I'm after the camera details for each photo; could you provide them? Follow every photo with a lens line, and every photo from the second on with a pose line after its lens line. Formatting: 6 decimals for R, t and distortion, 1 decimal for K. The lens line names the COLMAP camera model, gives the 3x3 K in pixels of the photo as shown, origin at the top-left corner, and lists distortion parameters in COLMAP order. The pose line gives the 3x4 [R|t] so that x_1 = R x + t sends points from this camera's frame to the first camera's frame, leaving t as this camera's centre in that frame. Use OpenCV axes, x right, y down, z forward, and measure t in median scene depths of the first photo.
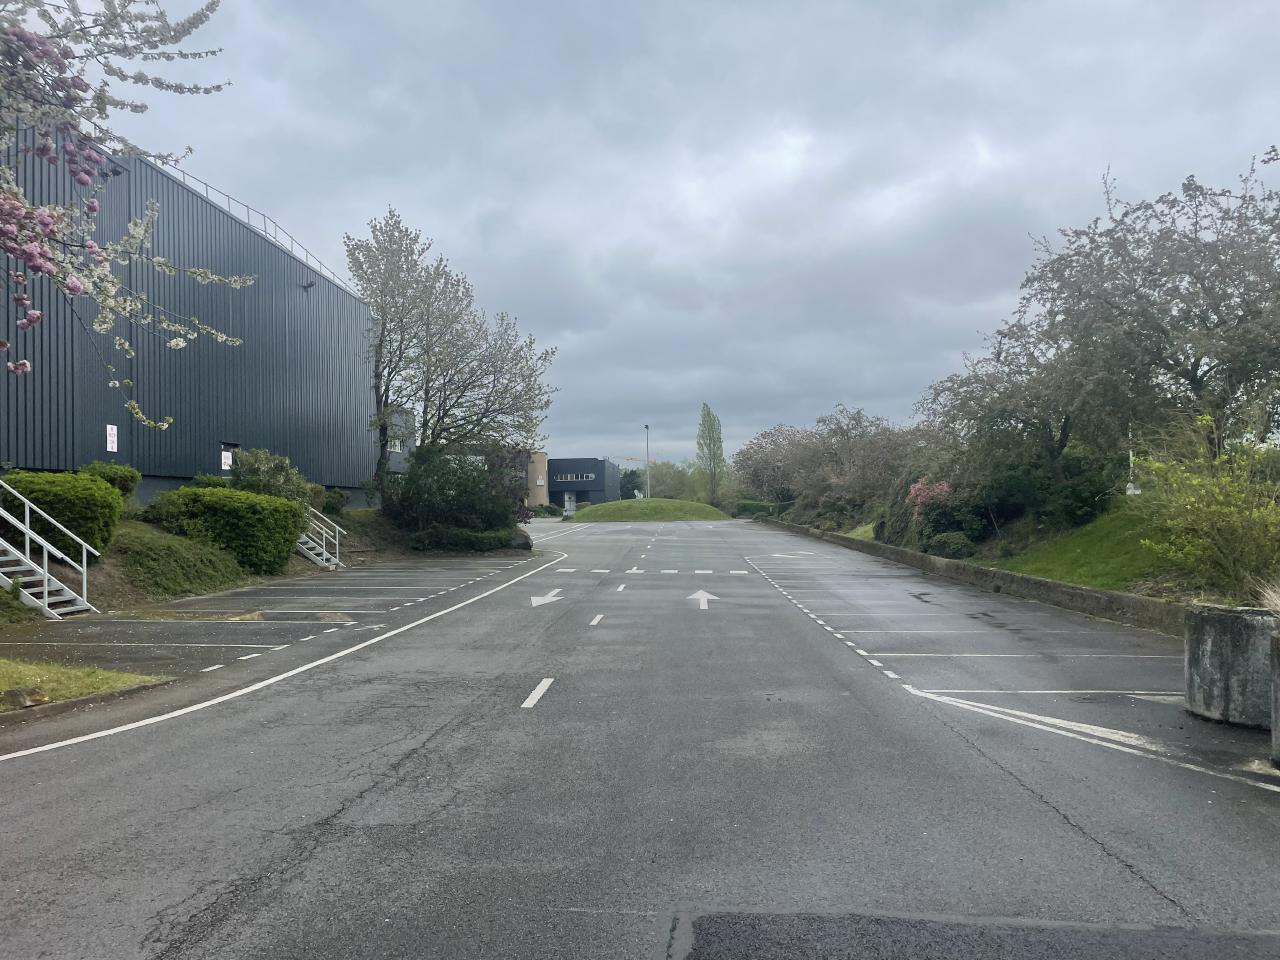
lens RADIAL K [[963.9, 0, 640.0], [0, 963.9, 480.0], [0, 0, 1]] dist [0.012009, -0.000954]
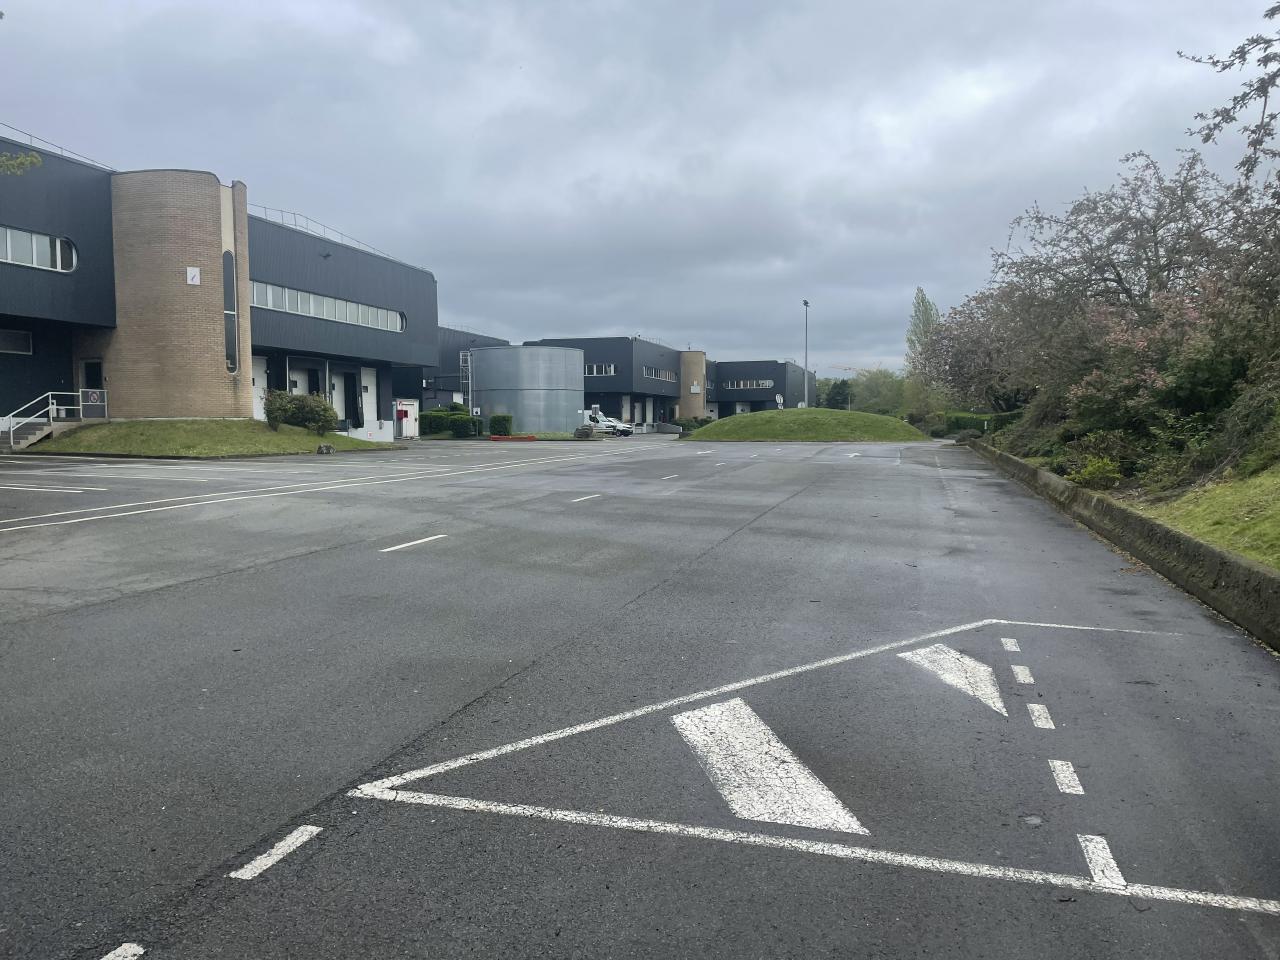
lens RADIAL K [[963.9, 0, 640.0], [0, 963.9, 480.0], [0, 0, 1]] dist [0.012009, -0.000954]
pose [[0.971559, 0.020669, -0.235892, 0.062347], [0.000003, 0.996182, 0.087298, 0.010965], [0.236796, -0.084816, 0.967850, 0.326852]]
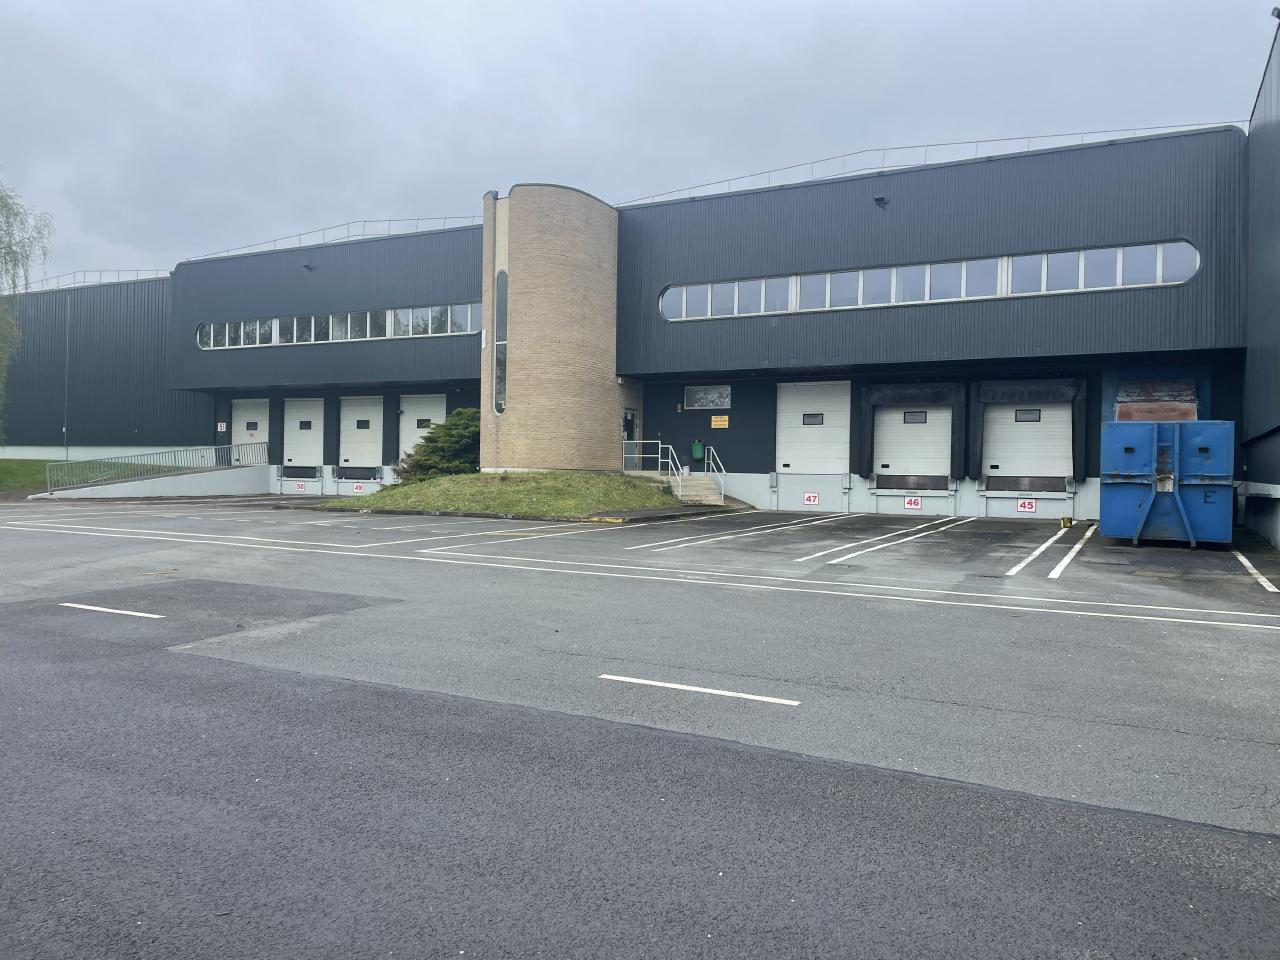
lens RADIAL K [[1018.2, 0, 640.0], [0, 1018.2, 480.0], [0, 0, 1]] dist [0.010110, 0.001938]
pose [[-0.439320, 0.007672, -0.898298, 0.200063], [0.013696, 0.999905, 0.001842, 0.056992], [0.898226, -0.011494, -0.439383, 2.197473]]
